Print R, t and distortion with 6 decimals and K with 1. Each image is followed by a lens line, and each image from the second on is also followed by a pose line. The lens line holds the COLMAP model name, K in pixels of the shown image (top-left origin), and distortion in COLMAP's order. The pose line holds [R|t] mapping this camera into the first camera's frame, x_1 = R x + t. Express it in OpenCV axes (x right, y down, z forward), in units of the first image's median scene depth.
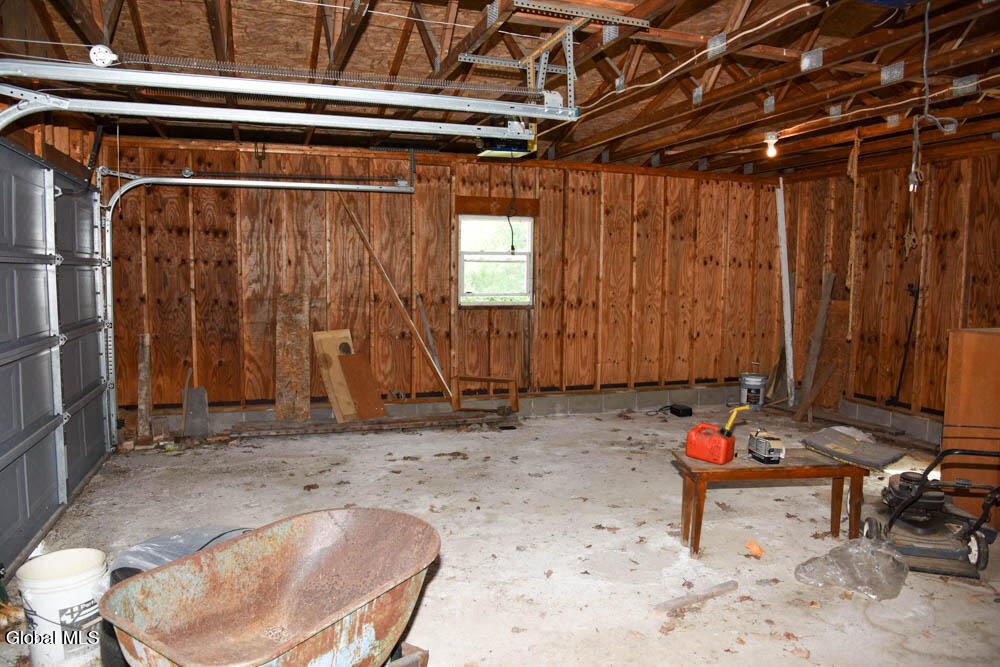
lens RADIAL K [[691.5, 0, 499.2], [0, 691.5, 332.2], [0, 0, 1]] dist [-0.029256, -0.003027]
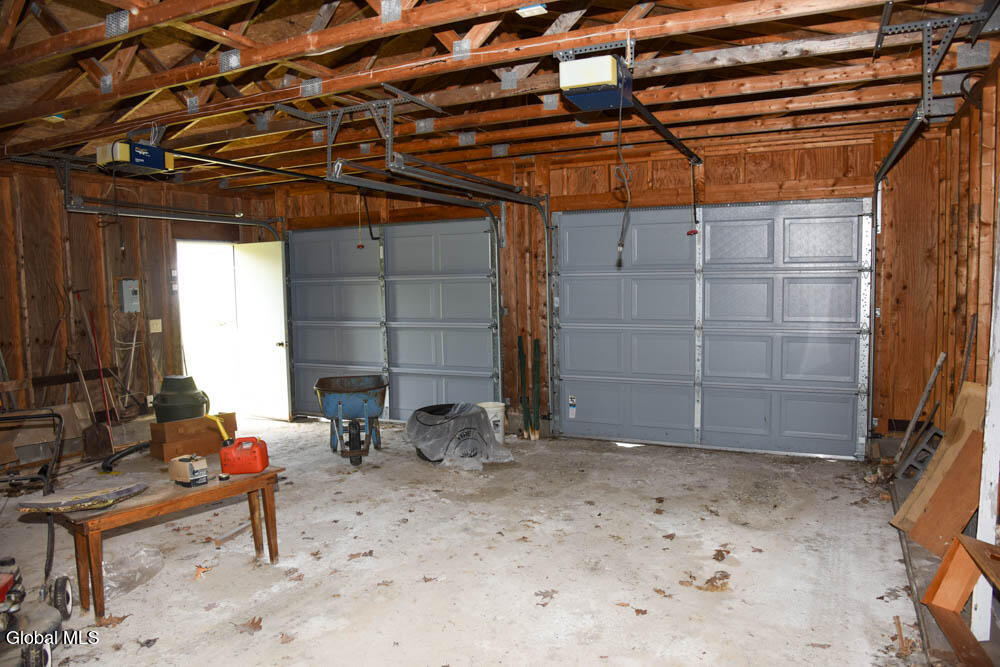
lens RADIAL K [[691.5, 0, 499.6], [0, 691.5, 333.5], [0, 0, 1]] dist [-0.029256, -0.003027]
pose [[-0.716181, 0.062017, -0.695154, 0.563997], [-0.042673, 0.990289, 0.132311, -0.132146], [0.696609, 0.124423, -0.706580, 1.508328]]
